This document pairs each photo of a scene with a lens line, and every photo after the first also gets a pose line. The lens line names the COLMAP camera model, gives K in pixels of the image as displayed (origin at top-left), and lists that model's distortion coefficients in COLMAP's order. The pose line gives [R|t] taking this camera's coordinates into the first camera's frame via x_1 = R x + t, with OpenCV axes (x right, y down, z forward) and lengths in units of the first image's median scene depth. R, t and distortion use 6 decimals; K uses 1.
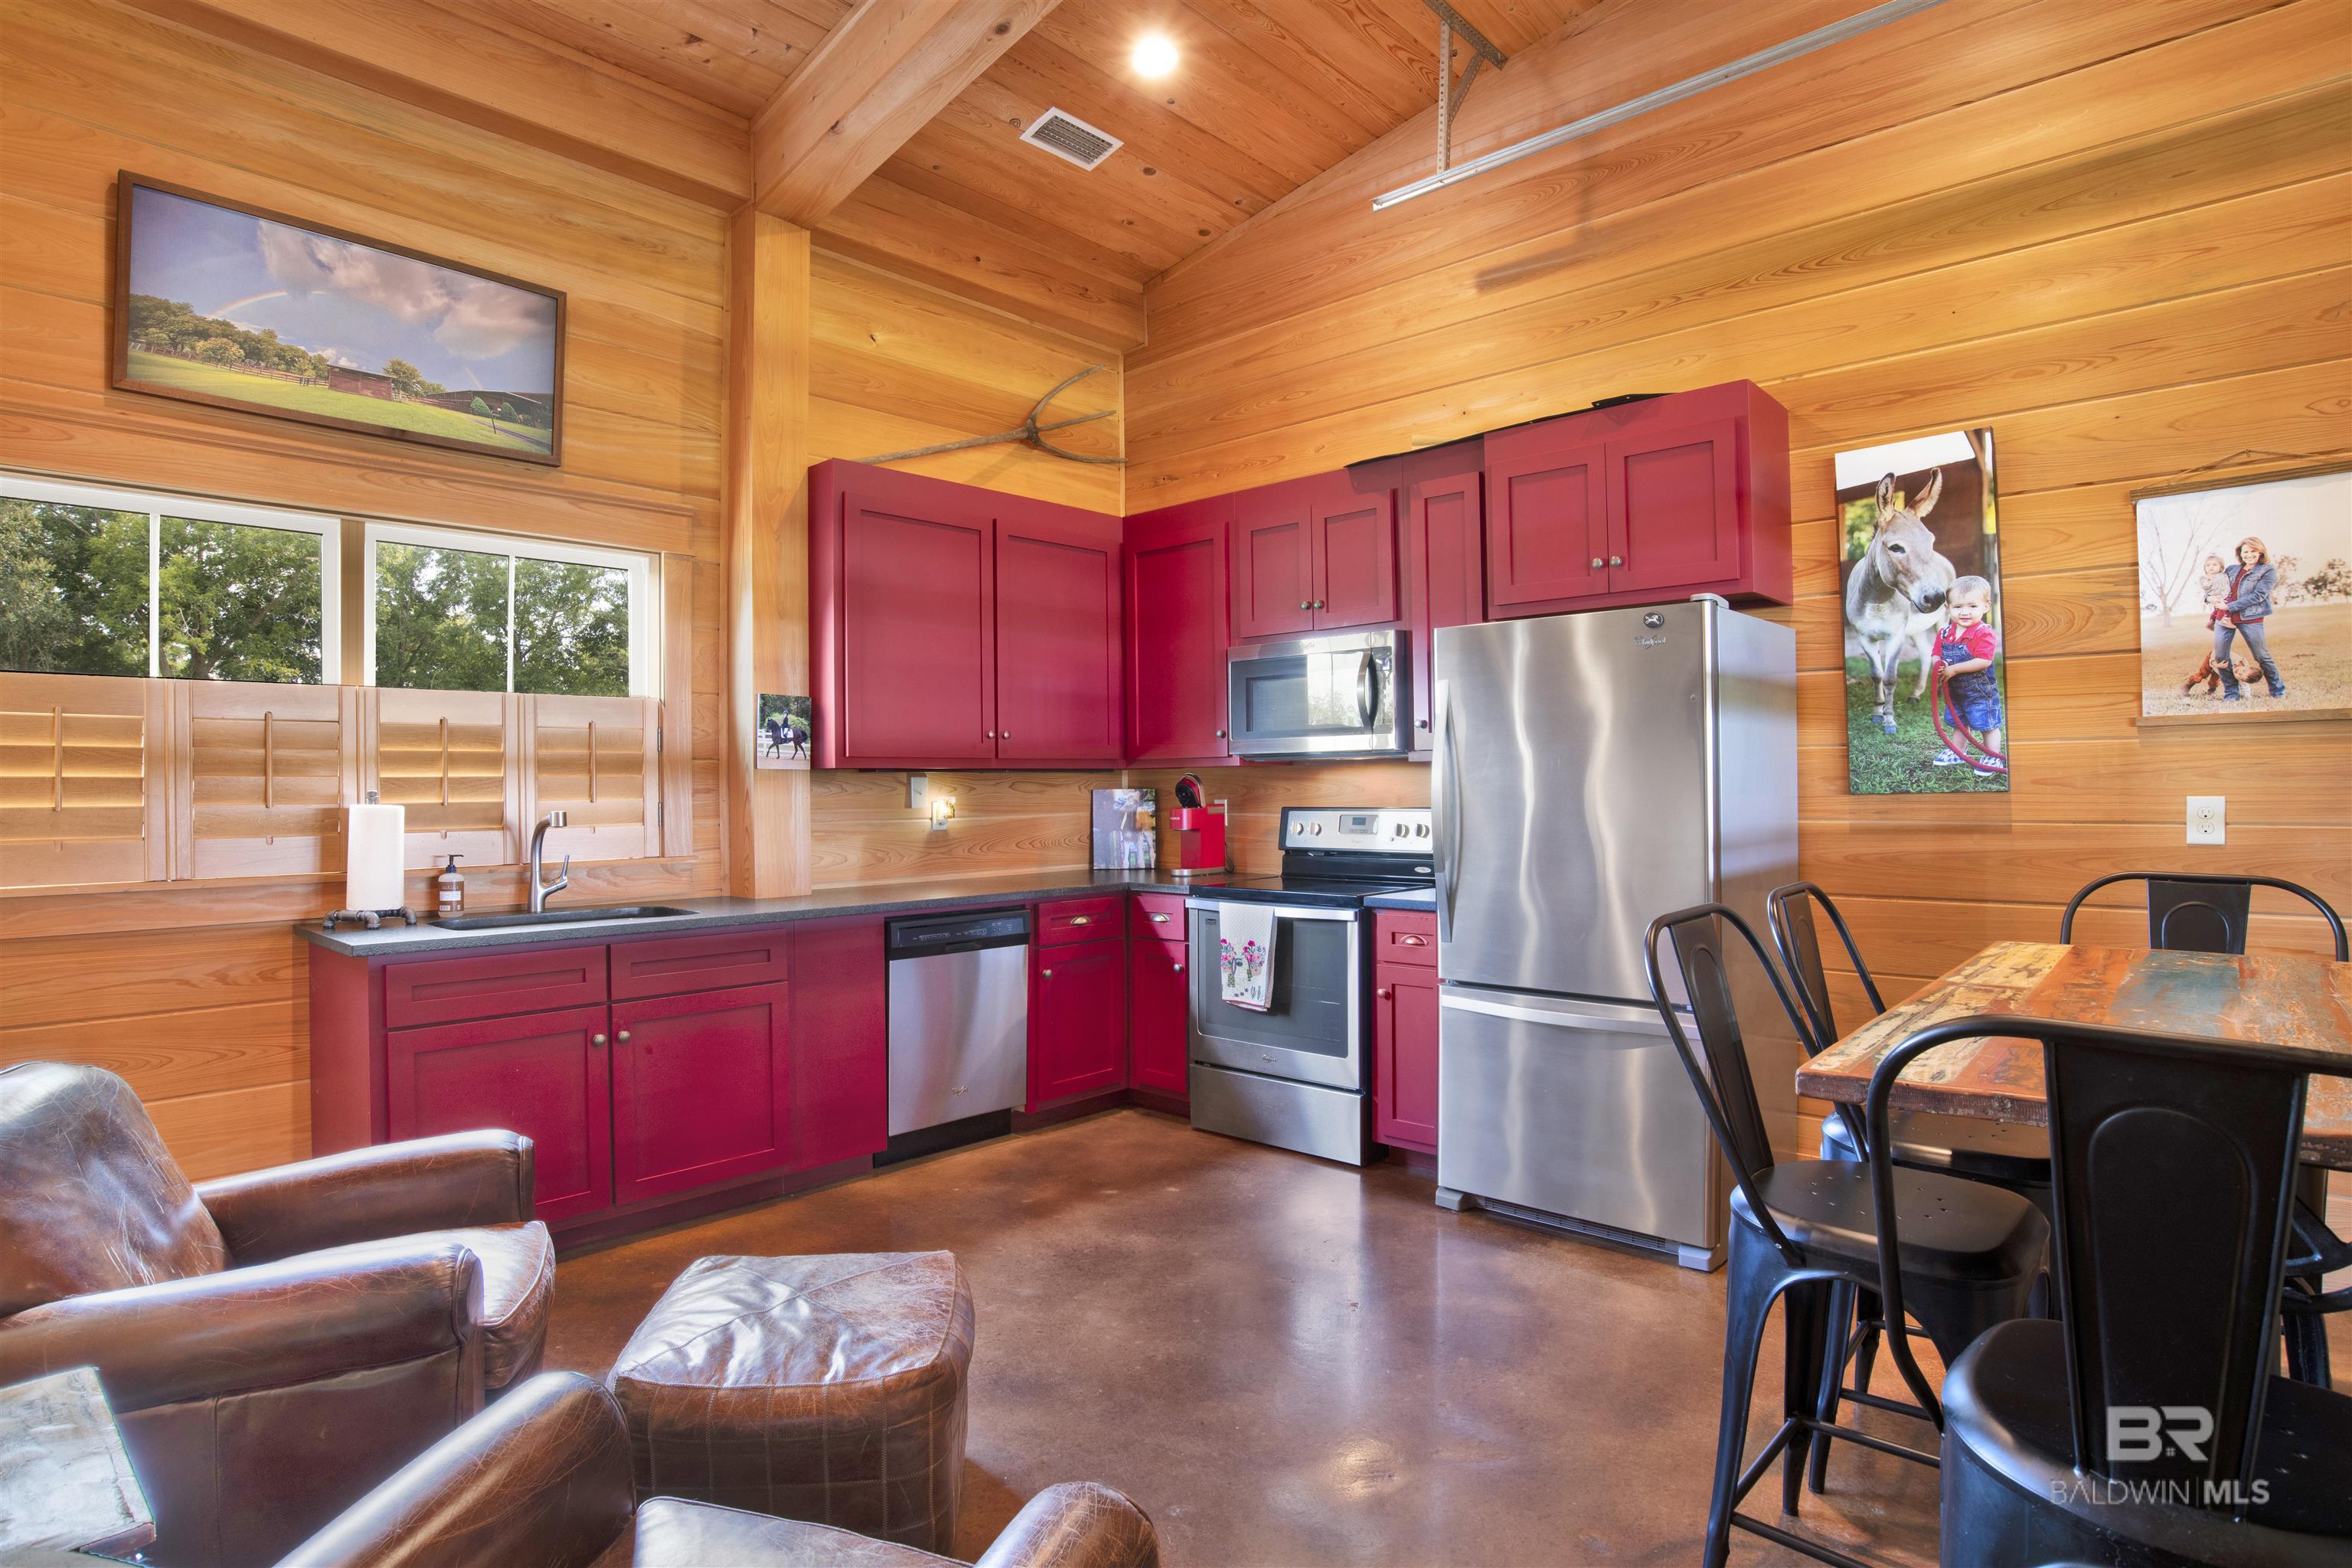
lens RADIAL K [[1240.1, 0, 1176.0], [0, 1240.1, 784.0], [0, 0, 1]] dist [-0.070874, 0.025598]
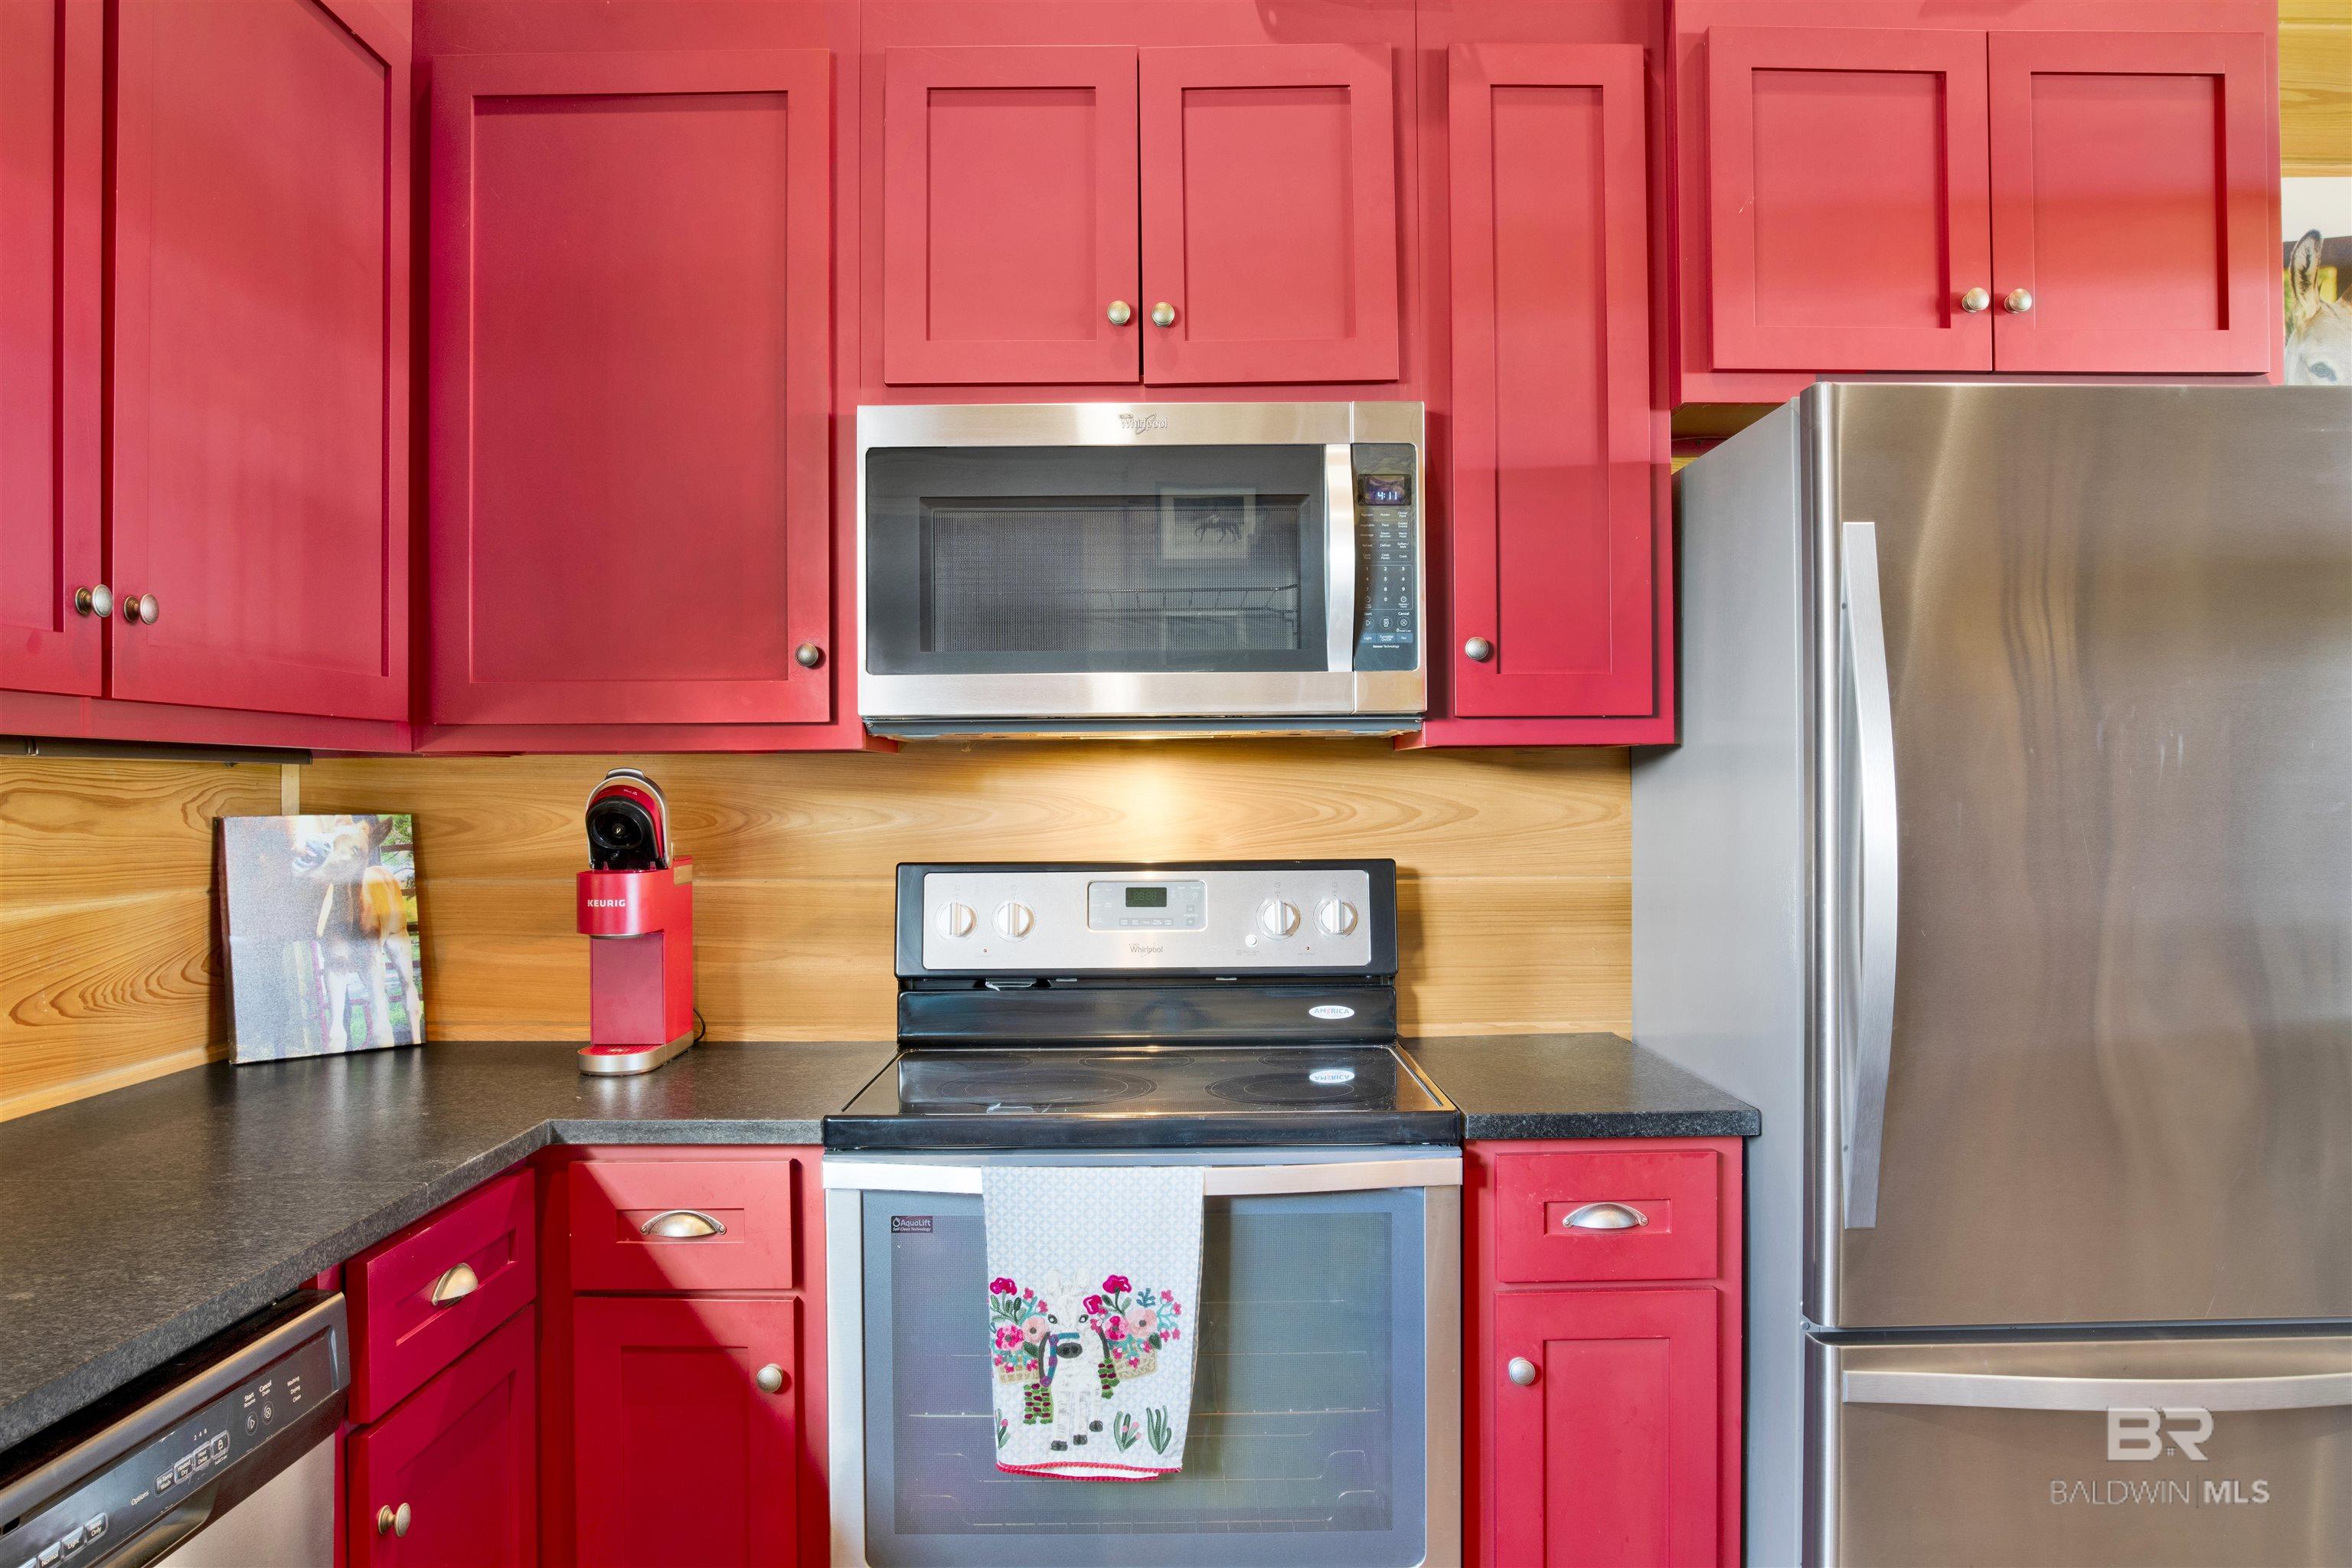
lens RADIAL K [[1708.6, 0, 1181.0], [0, 1708.6, 801.9], [0, 0, 1]] dist [-0.047974, -0.001032]
pose [[0.731573, 0.002310, 0.681759, -0.238269], [-0.002326, 0.999997, -0.000892, 0.000631], [-0.681759, -0.000933, 0.731576, 0.663450]]
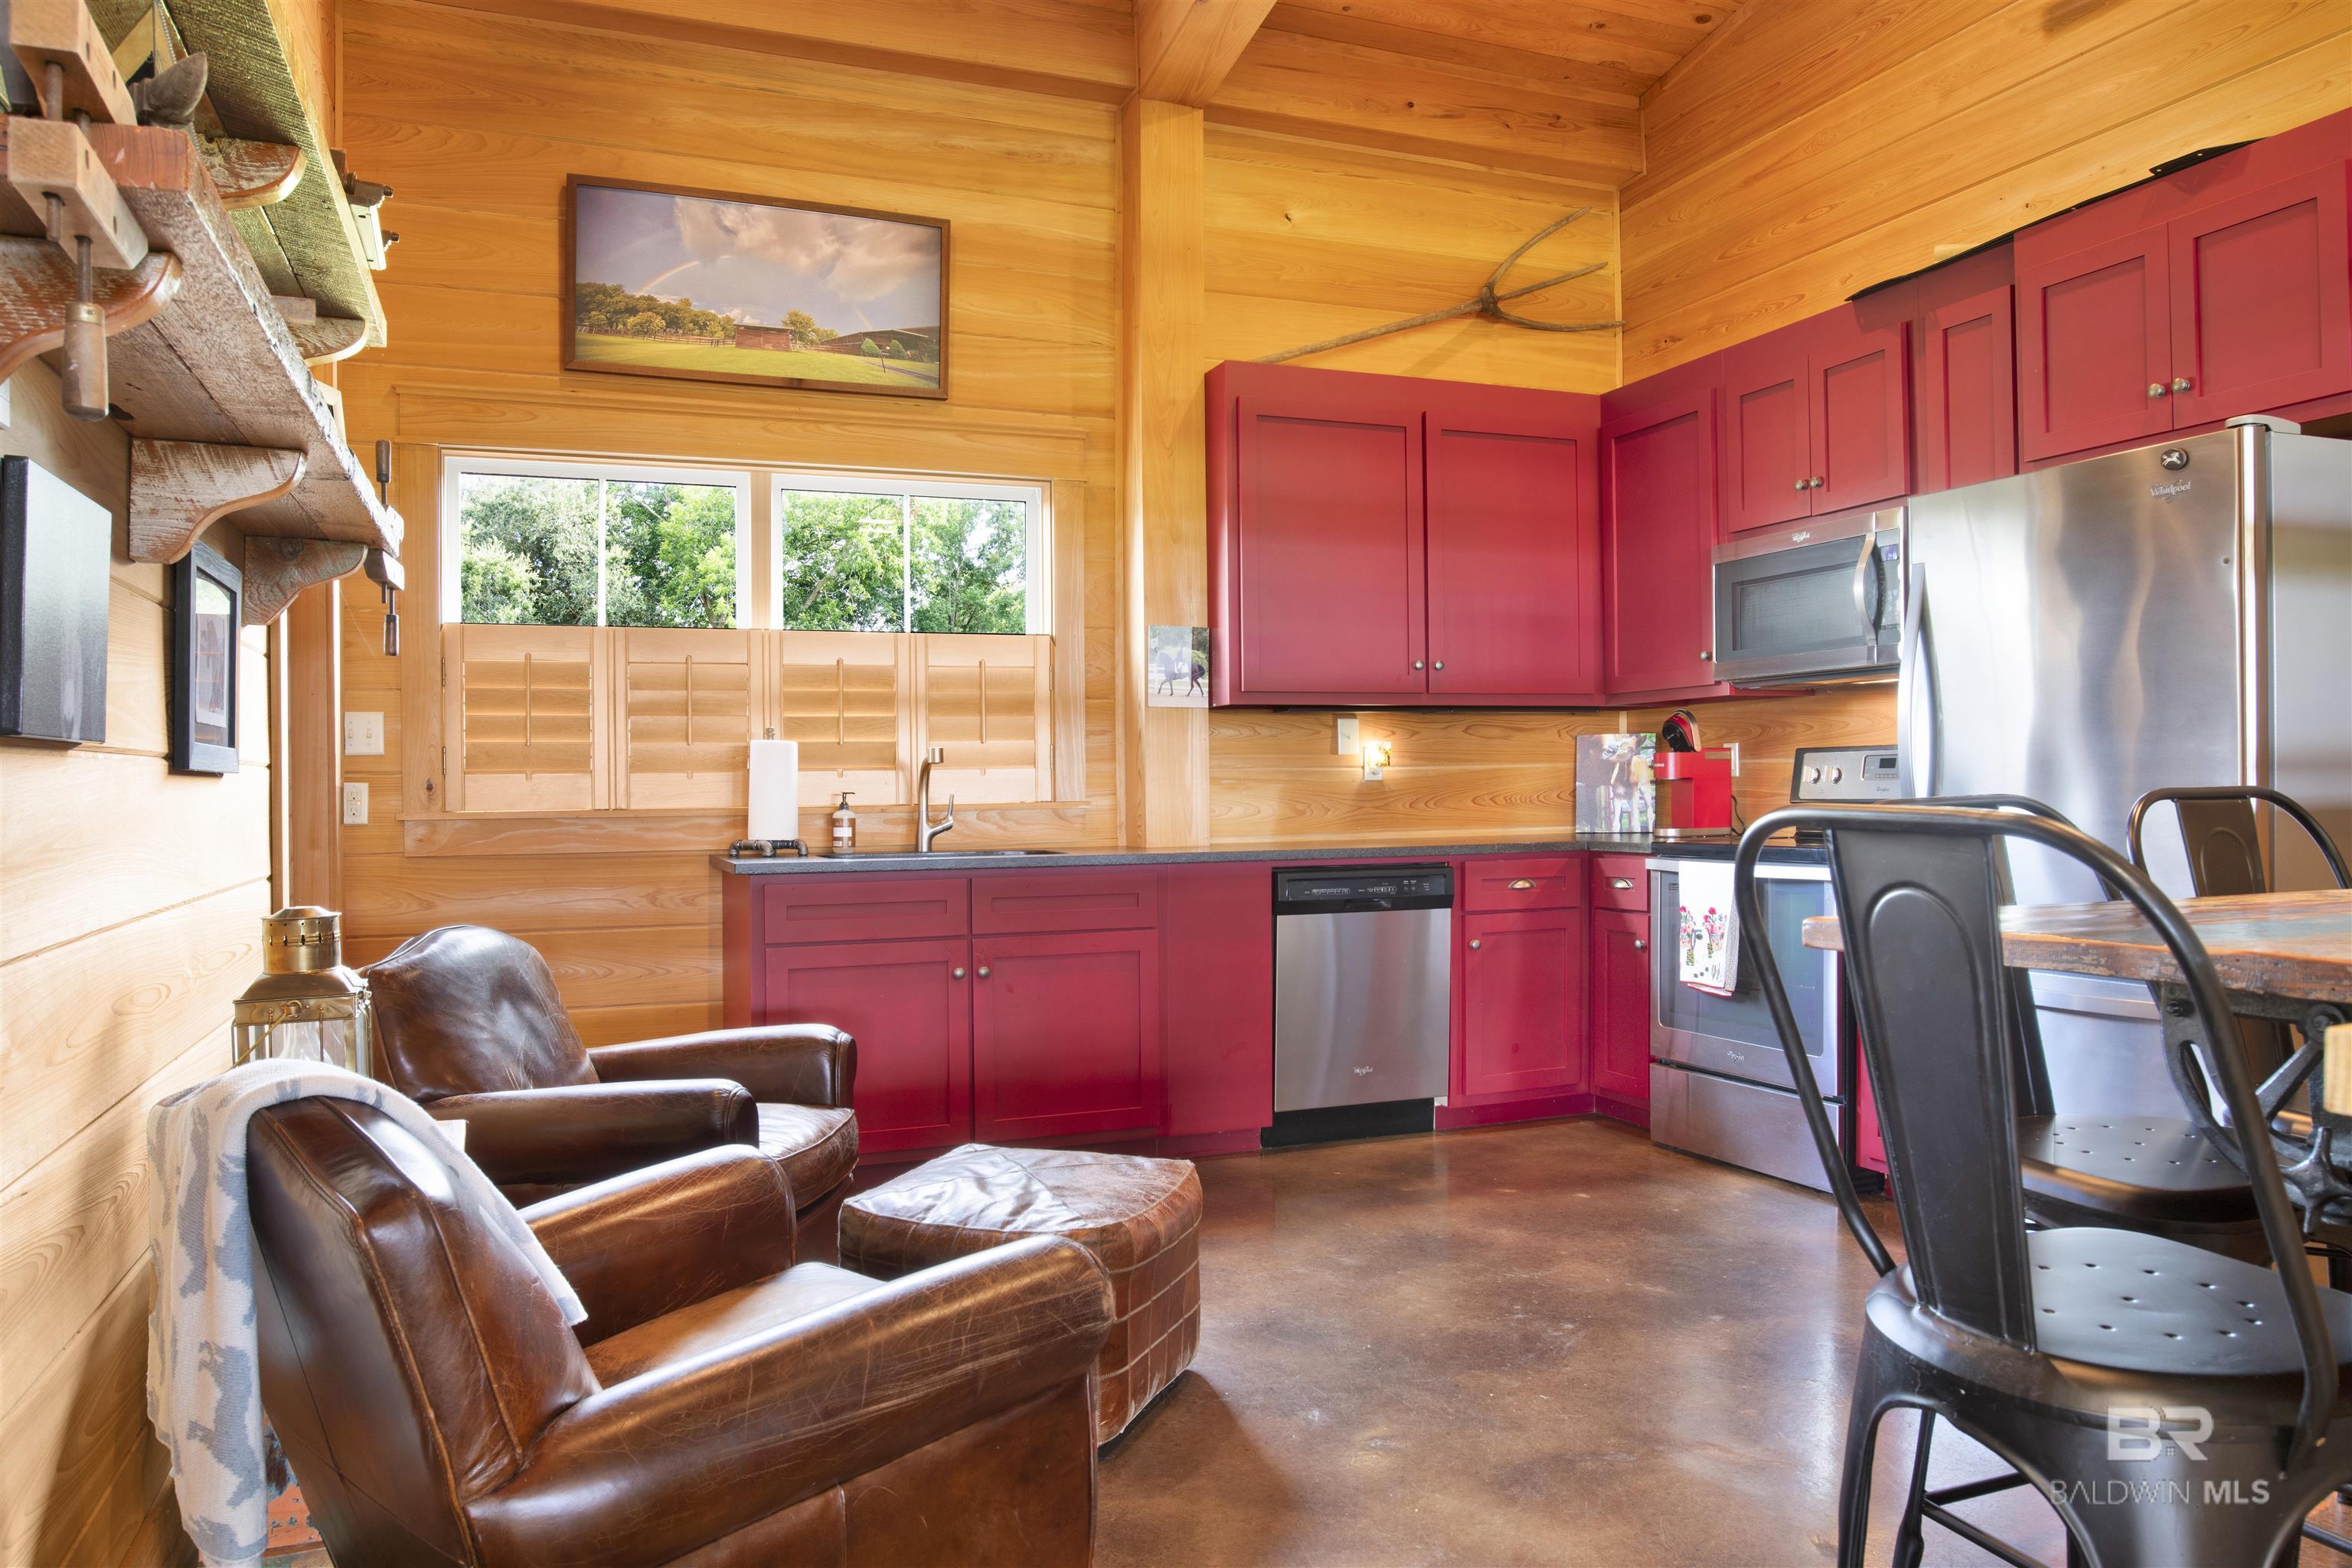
lens RADIAL K [[1641.6, 0, 1178.6], [0, 1641.6, 797.8], [0, 0, 1]] dist [-0.071641, 0.047109]
pose [[0.903534, -0.002485, -0.428509, 0.202940], [0.007459, 0.999923, 0.009929, 0.042902], [0.428451, -0.012168, 0.903483, -0.099901]]
